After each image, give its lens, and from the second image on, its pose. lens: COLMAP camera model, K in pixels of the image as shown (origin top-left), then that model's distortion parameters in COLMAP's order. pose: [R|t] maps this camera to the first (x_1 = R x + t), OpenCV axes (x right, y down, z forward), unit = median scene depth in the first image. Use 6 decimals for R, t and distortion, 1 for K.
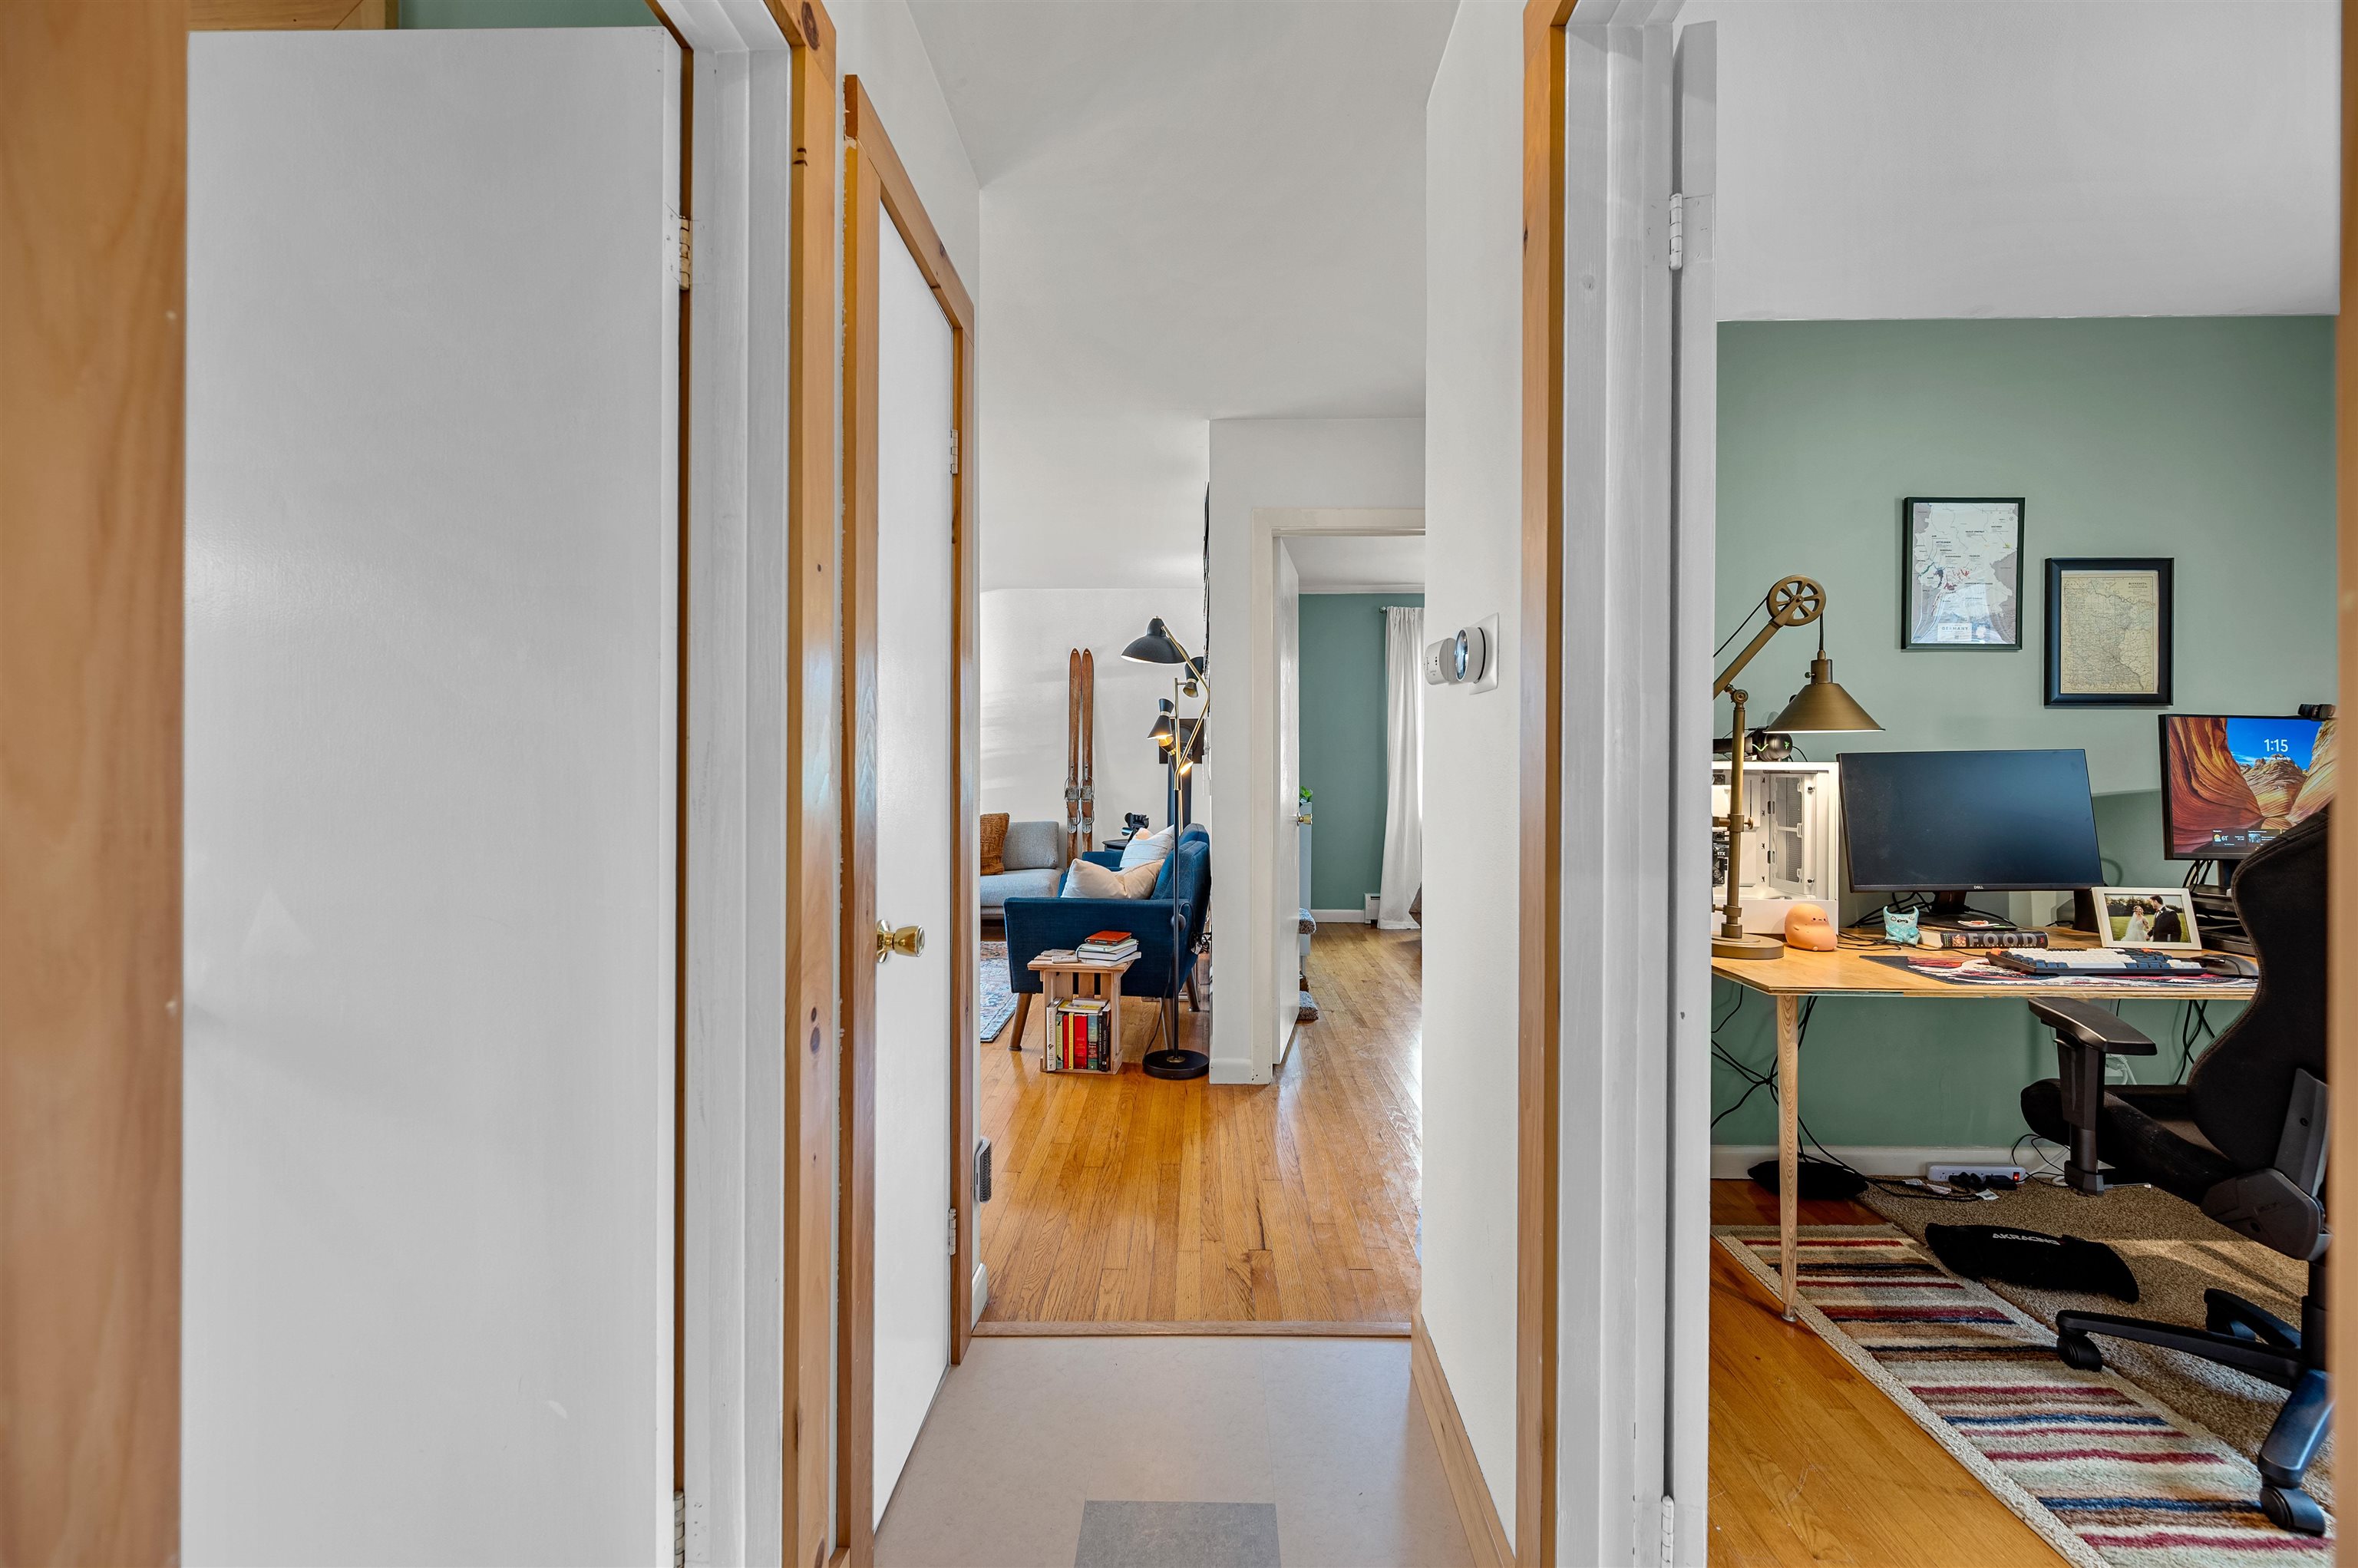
lens RADIAL K [[939.3, 0, 1184.6], [0, 939.3, 758.2], [0, 0, 1]] dist [-0.001851, 0.000685]
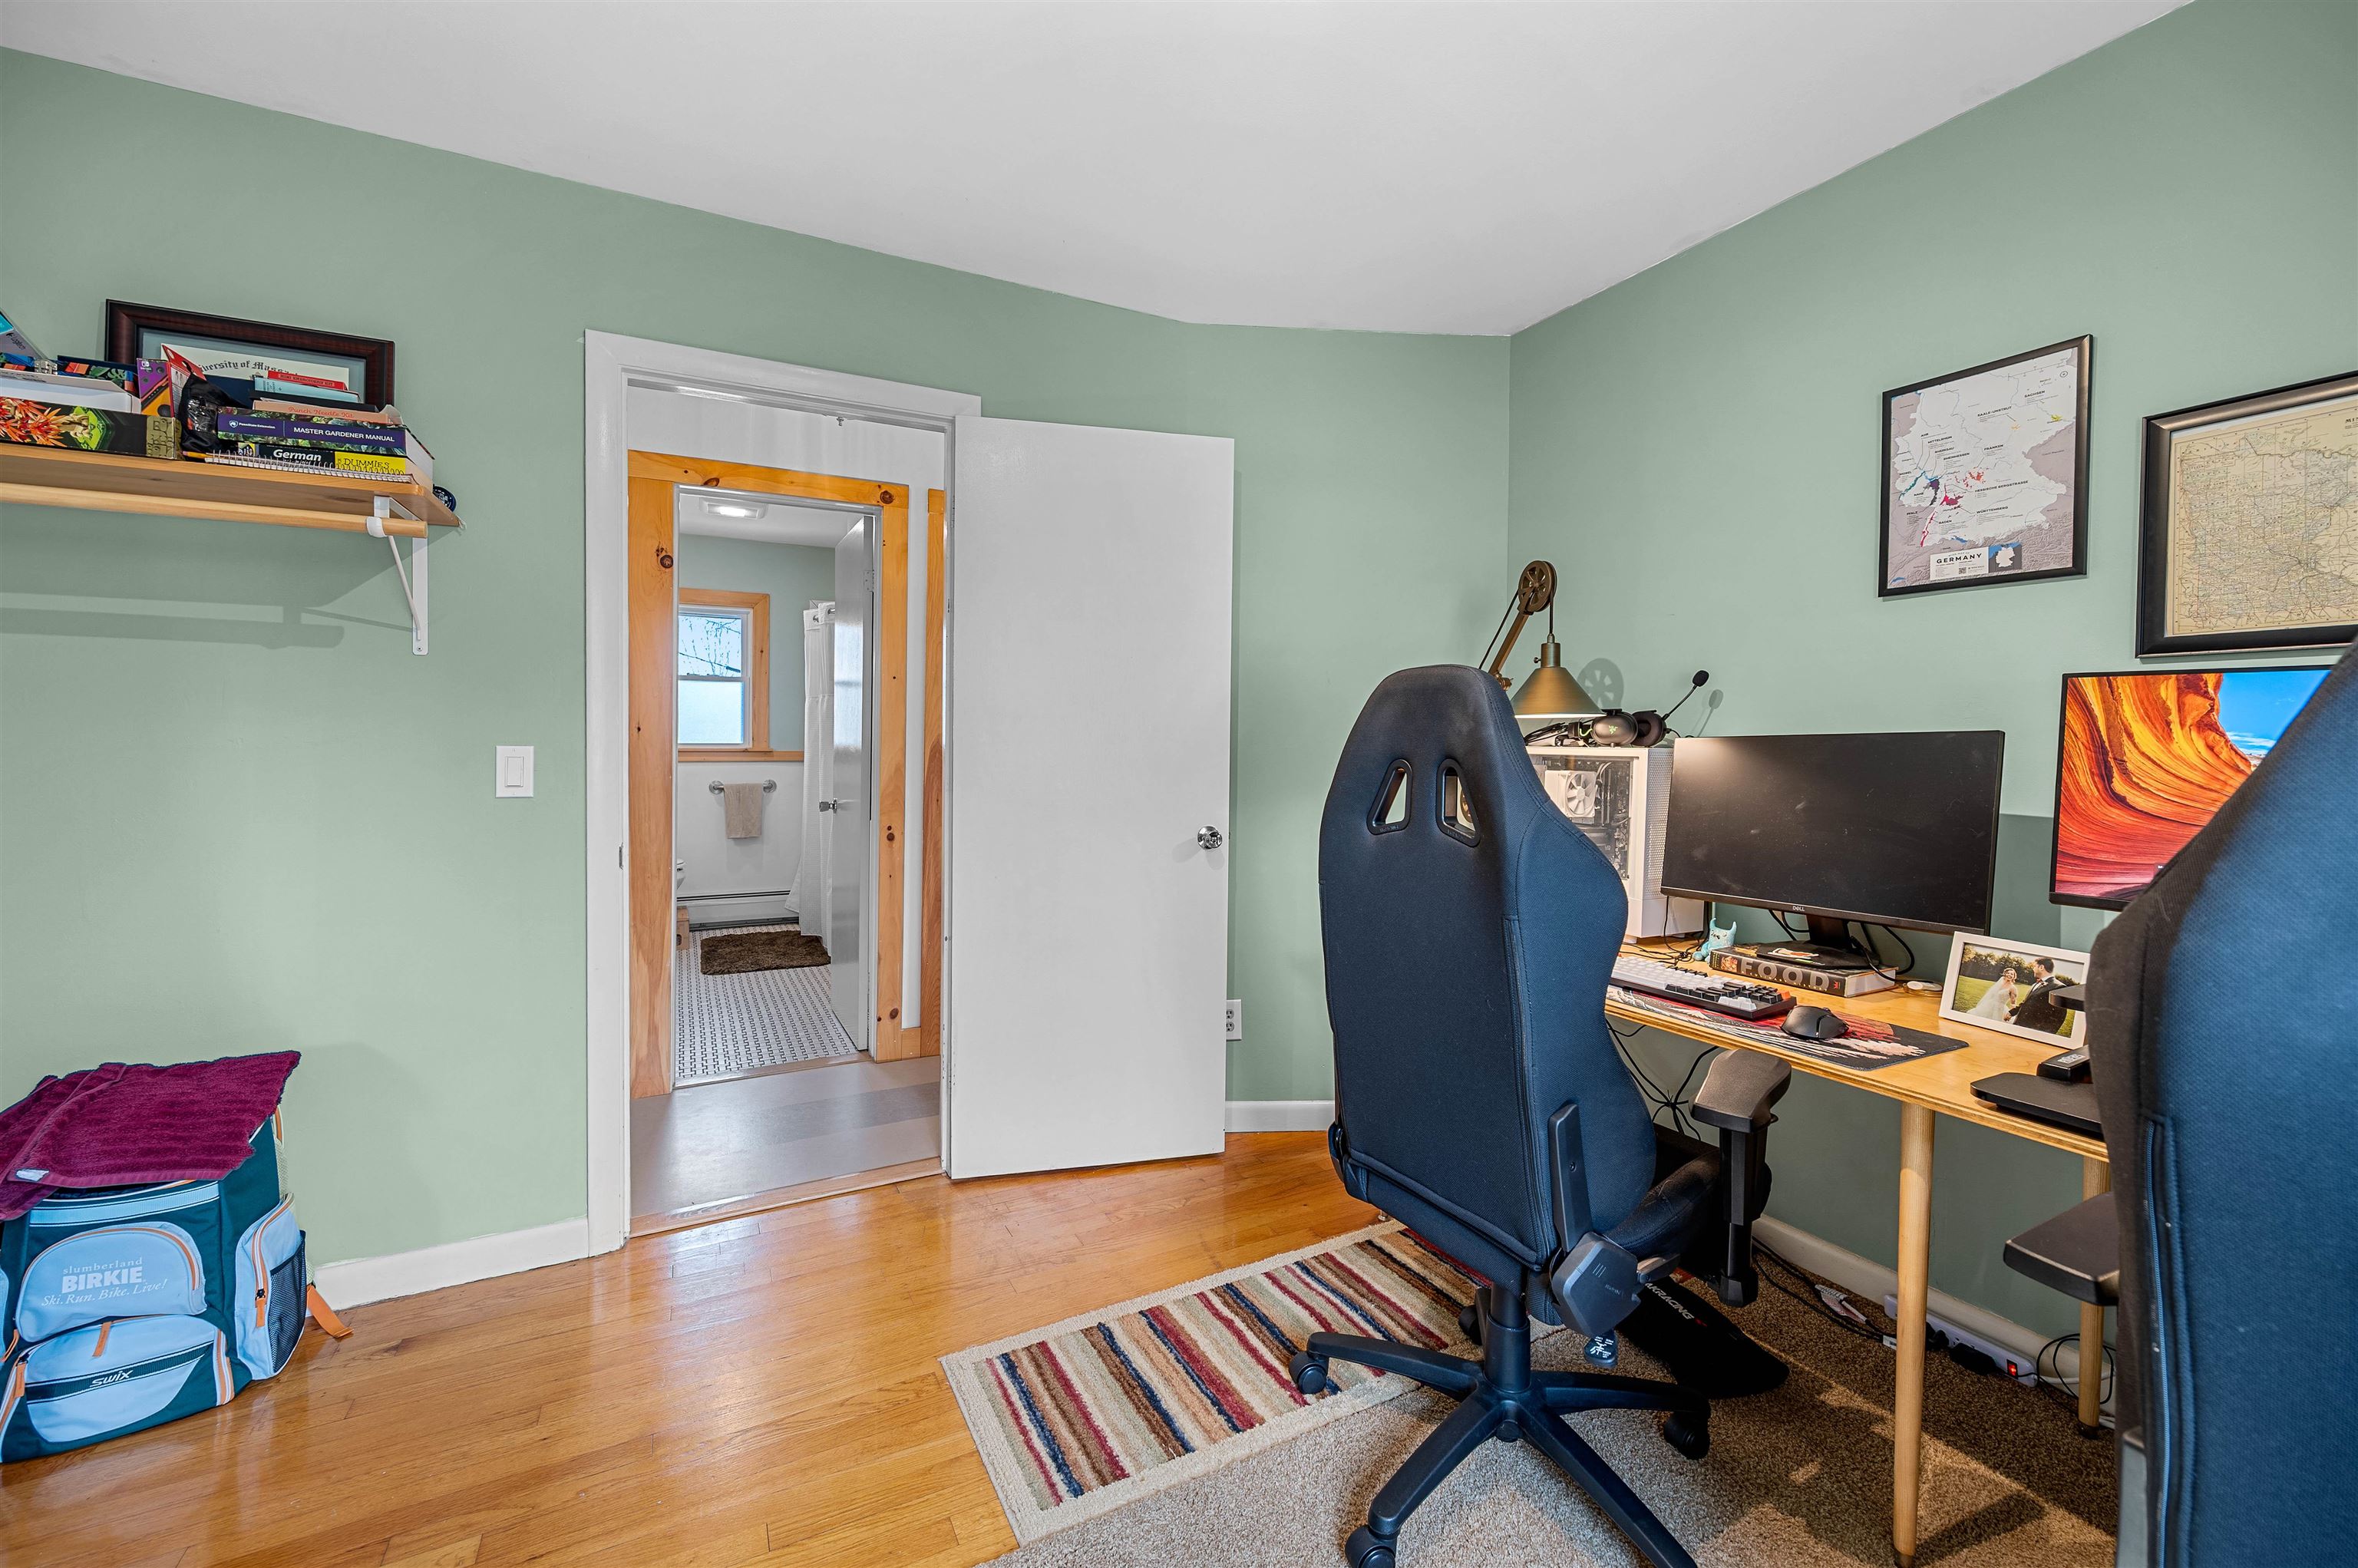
lens RADIAL K [[939.3, 0, 1176.5], [0, 939.3, 759.3], [0, 0, 1]] dist [-0.001851, 0.000685]
pose [[0.488047, 0.016217, -0.872667, 1.290097], [-0.005214, 0.999864, 0.015664, 0.003637], [0.872802, -0.003095, 0.488065, 0.168028]]
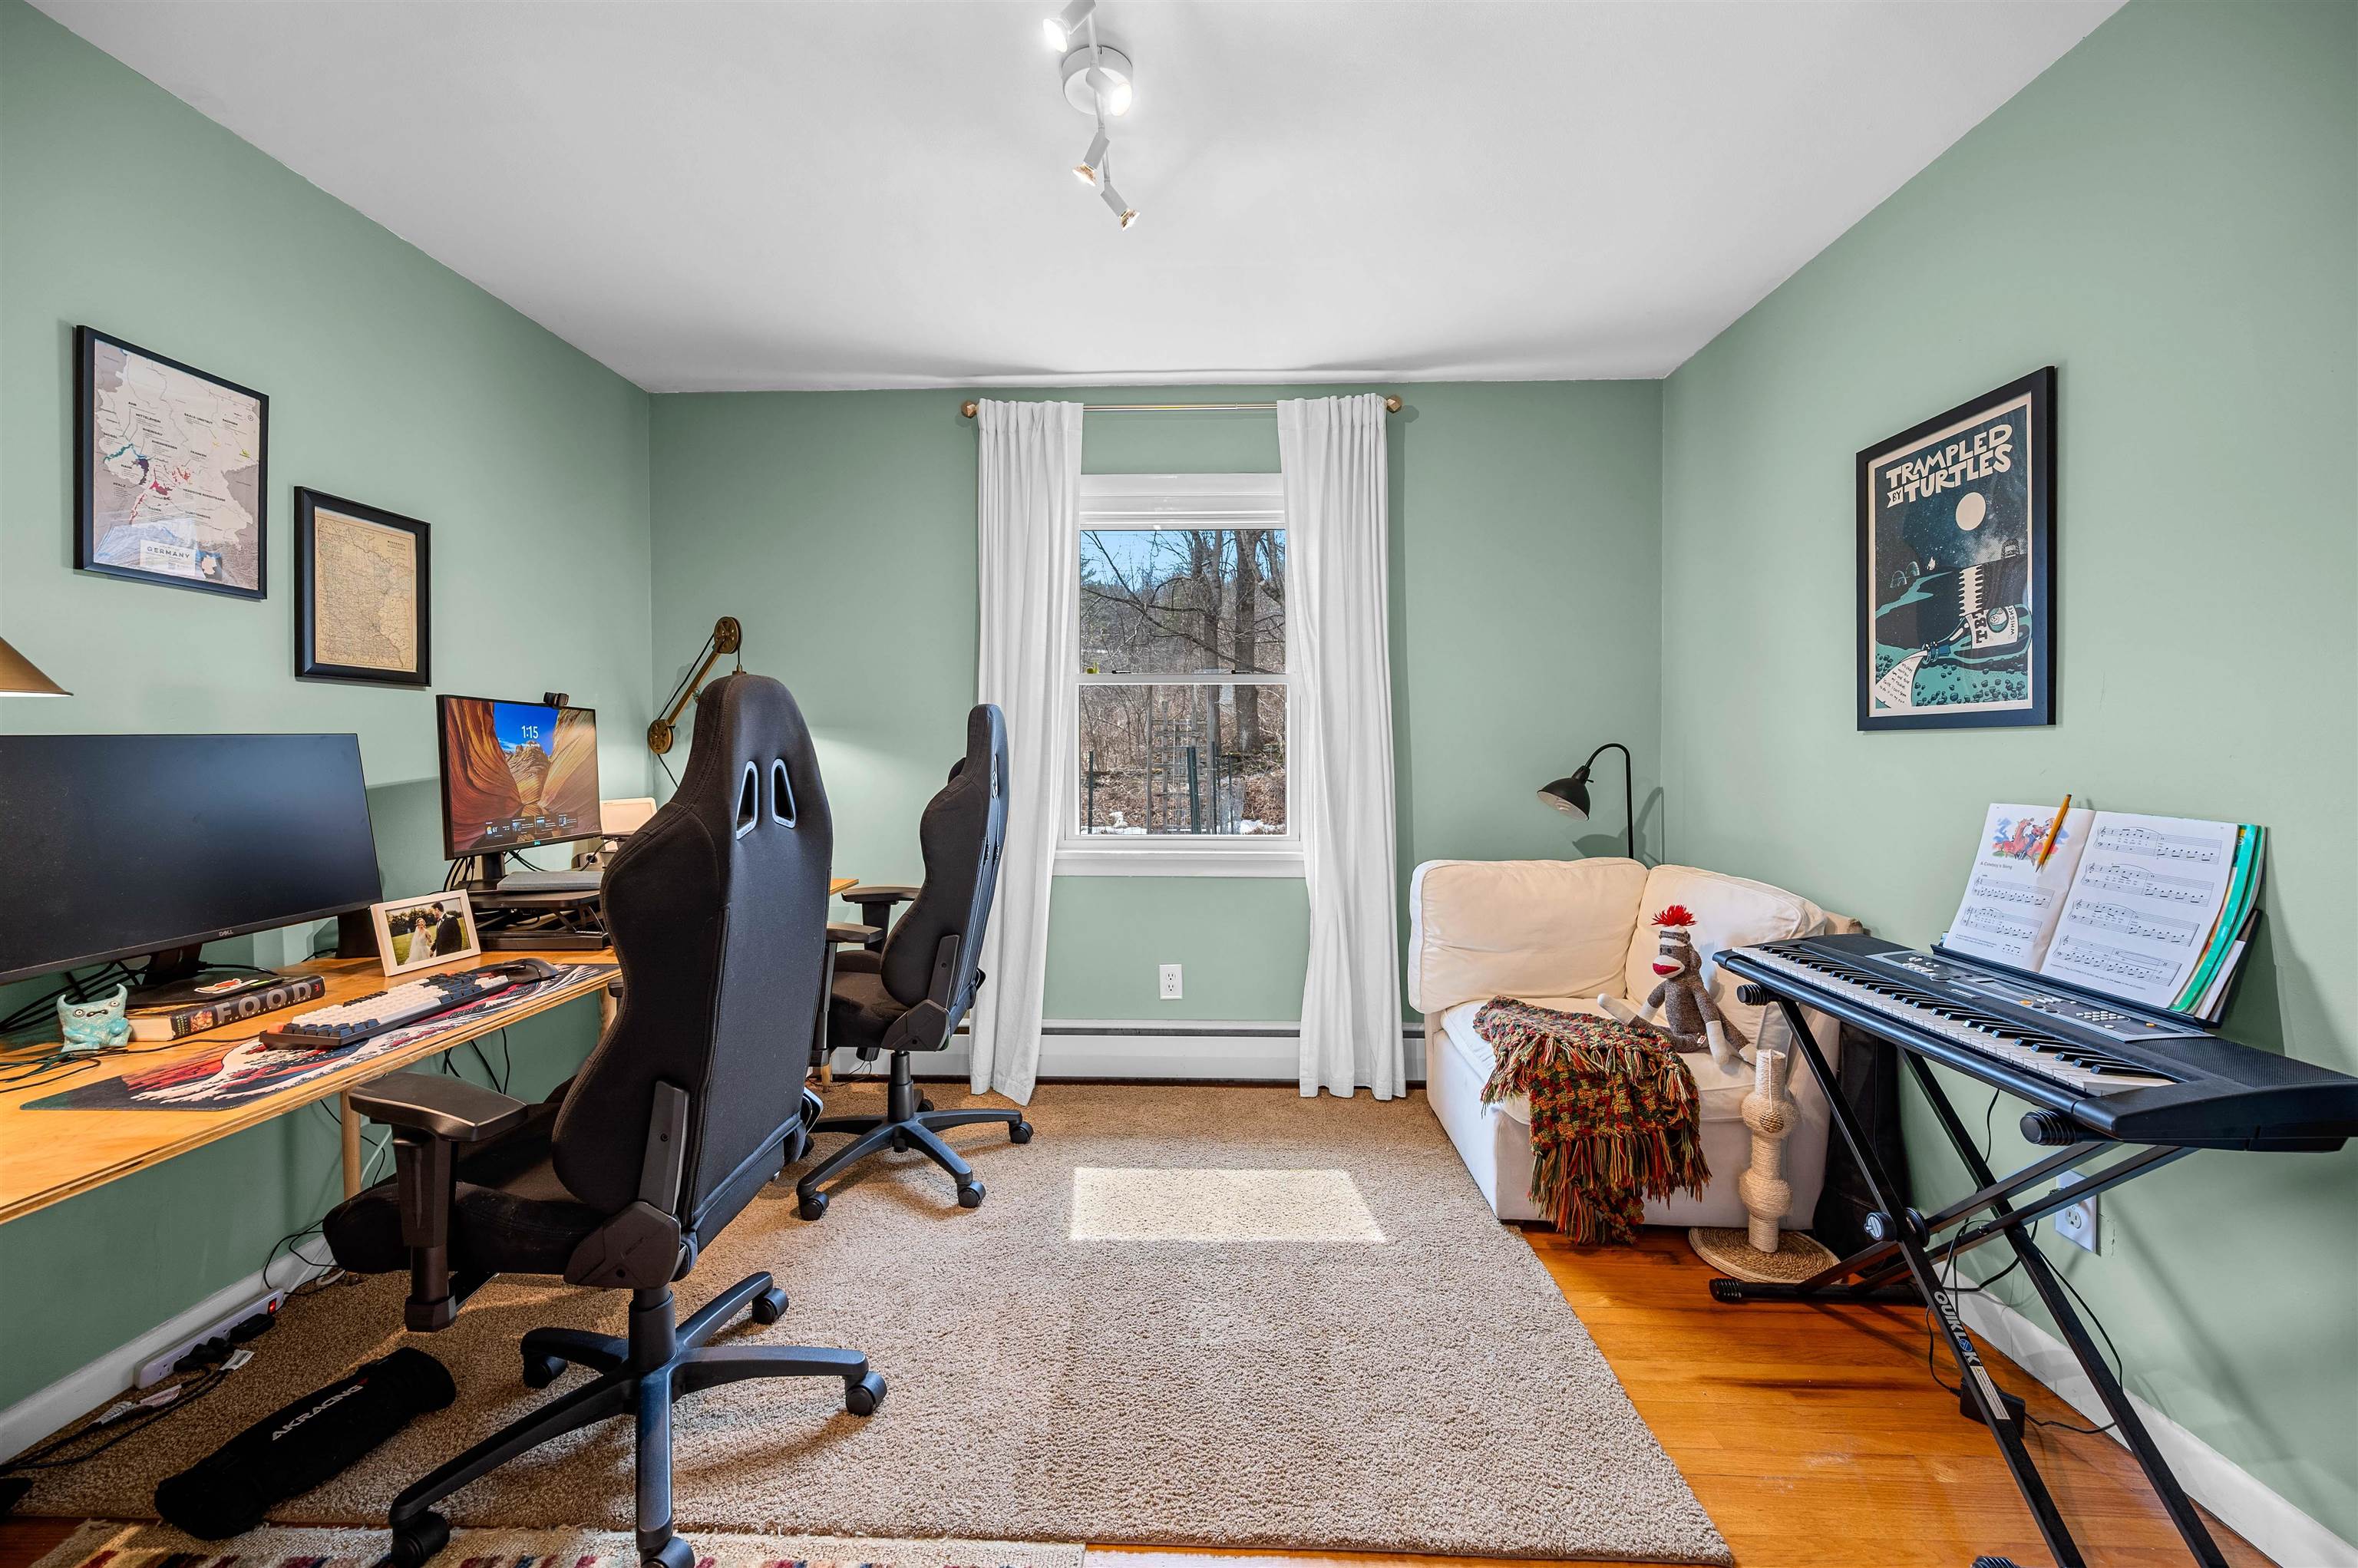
lens RADIAL K [[939.3, 0, 1170.9], [0, 939.3, 757.8], [0, 0, 1]] dist [-0.001851, 0.000685]
pose [[0.013445, -0.014632, 0.999803, 0.172756], [-0.000408, 0.999893, 0.014638, -0.001063], [-0.999910, -0.000605, 0.013438, 0.303424]]
